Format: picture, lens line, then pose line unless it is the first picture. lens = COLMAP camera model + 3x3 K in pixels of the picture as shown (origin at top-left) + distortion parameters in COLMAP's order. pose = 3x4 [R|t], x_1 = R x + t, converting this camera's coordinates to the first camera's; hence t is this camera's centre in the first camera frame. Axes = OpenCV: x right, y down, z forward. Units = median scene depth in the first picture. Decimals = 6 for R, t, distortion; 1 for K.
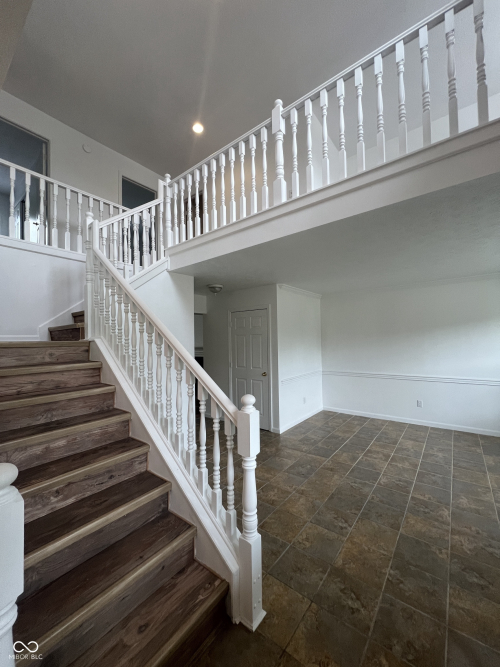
lens RADIAL K [[266.1, 0, 248.6], [0, 266.1, 334.4], [0, 0, 1]] dist [-0.000642, 0.000370]
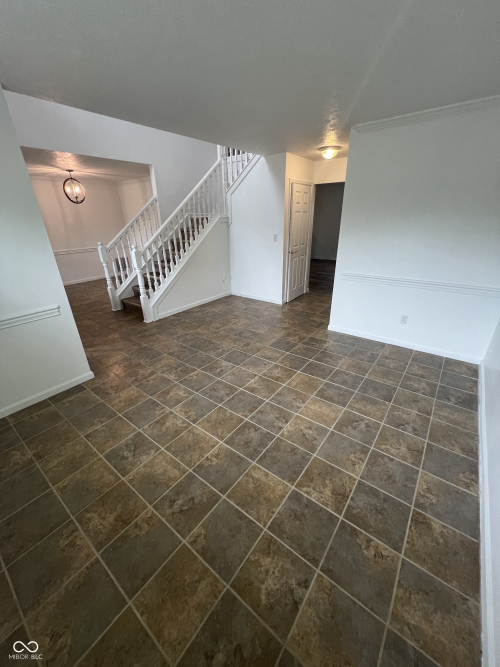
lens RADIAL K [[266.1, 0, 248.6], [0, 266.1, 334.4], [0, 0, 1]] dist [-0.000642, 0.000370]
pose [[0.005229, 0.429684, -0.902964, 1.223095], [0.043254, 0.902034, 0.429492, -0.021723], [0.999050, -0.041303, -0.013869, 0.948263]]
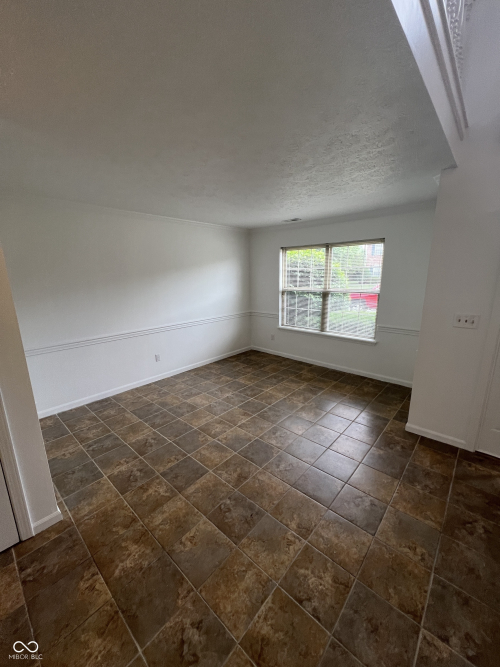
lens RADIAL K [[266.1, 0, 248.6], [0, 266.1, 334.4], [0, 0, 1]] dist [-0.000642, 0.000370]
pose [[0.071064, -0.206055, 0.975957, -0.276938], [-0.008961, 0.978259, 0.207193, -0.009977], [-0.997432, -0.023470, 0.067672, 0.872375]]
